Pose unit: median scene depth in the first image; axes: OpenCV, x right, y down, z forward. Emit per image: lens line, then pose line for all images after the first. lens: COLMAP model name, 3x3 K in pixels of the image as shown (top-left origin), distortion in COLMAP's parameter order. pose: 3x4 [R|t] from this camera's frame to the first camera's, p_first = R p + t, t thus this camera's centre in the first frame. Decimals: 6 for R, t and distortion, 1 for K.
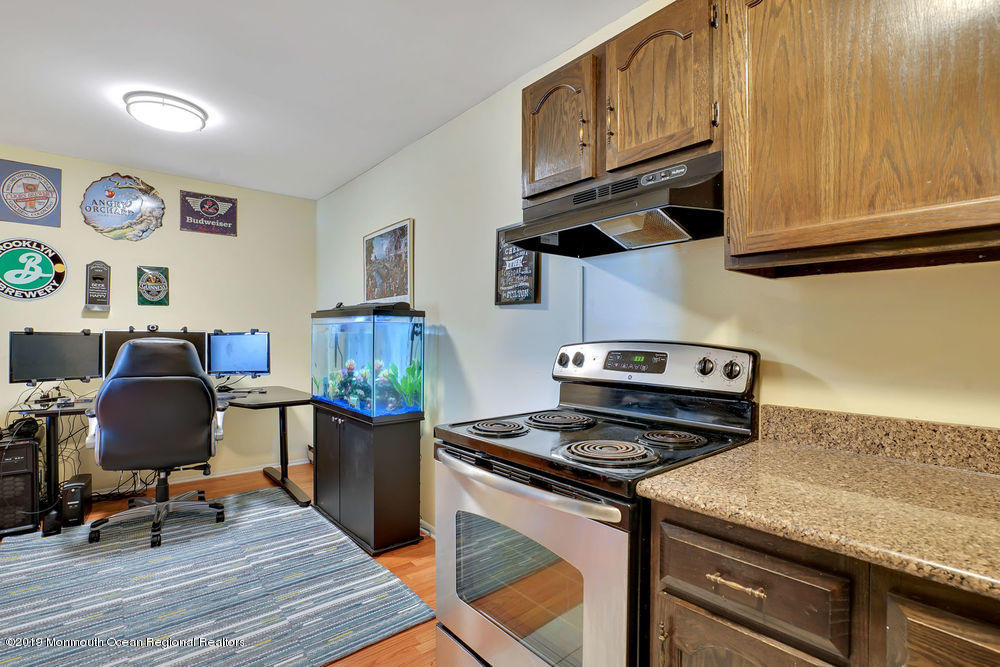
lens RADIAL K [[481.1, 0, 514.0], [0, 481.1, 338.6], [0, 0, 1]] dist [-0.051546, 0.017171]
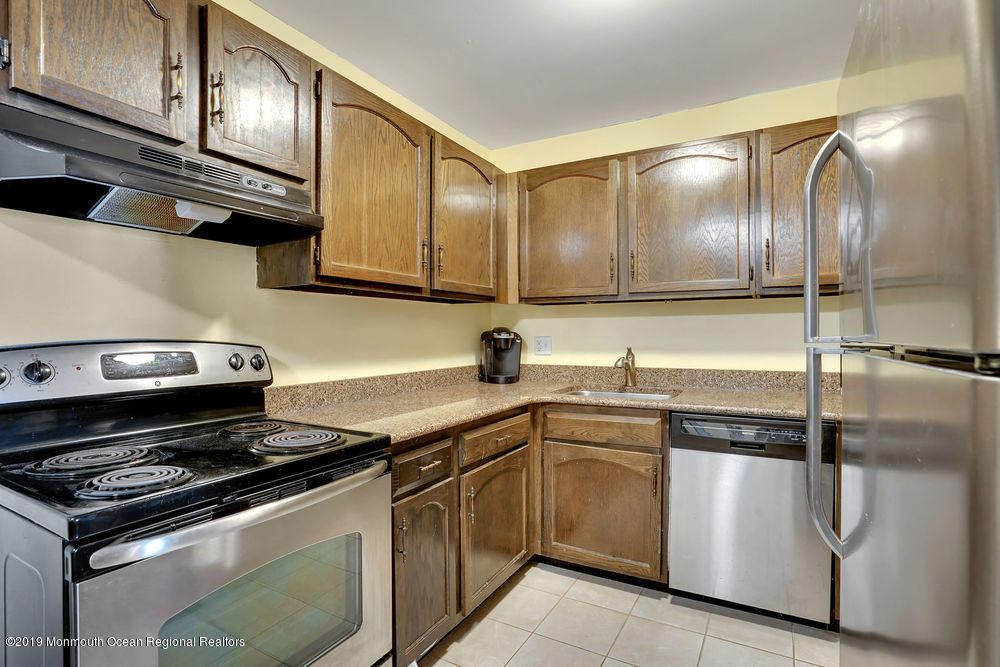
lens RADIAL K [[489.3, 0, 499.3], [0, 489.3, 337.0], [0, 0, 1]] dist [-0.055768, 0.022310]
pose [[-0.339703, -0.011233, 0.940466, -0.838800], [0.008356, 0.999853, 0.014960, -0.010048], [-0.940496, 0.012940, -0.339560, 0.806456]]
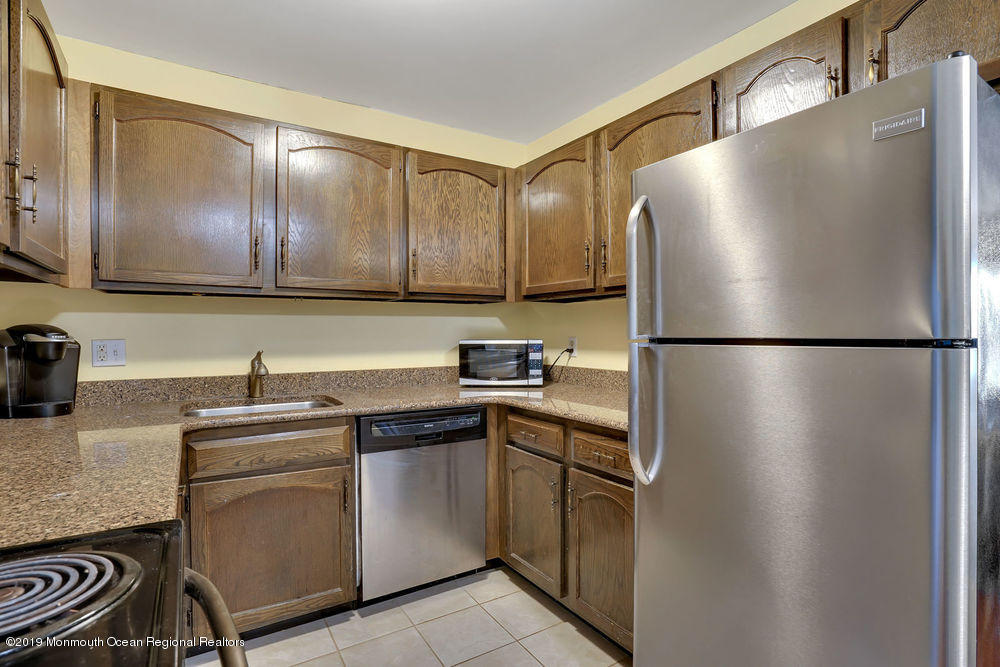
lens RADIAL K [[502.5, 0, 511.5], [0, 502.5, 335.9], [0, 0, 1]] dist [-0.059415, 0.029497]
pose [[-0.991169, -0.002659, 0.132581, -0.267617], [-0.000987, 0.999919, 0.012678, -0.007608], [-0.132604, 0.012435, -0.991091, 1.176362]]
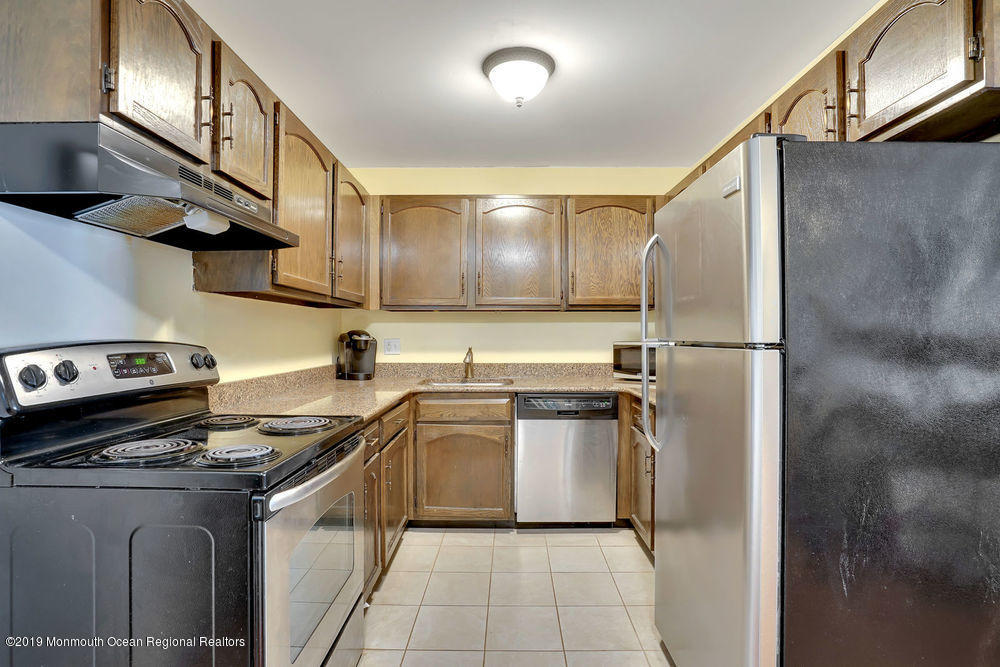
lens RADIAL K [[489.3, 0, 499.3], [0, 489.3, 337.0], [0, 0, 1]] dist [-0.055768, 0.022310]
pose [[-0.751919, -0.008617, 0.659200, -0.917881], [-0.001400, 0.999933, 0.011473, -0.014898], [-0.659254, 0.007704, -0.751880, 1.390740]]
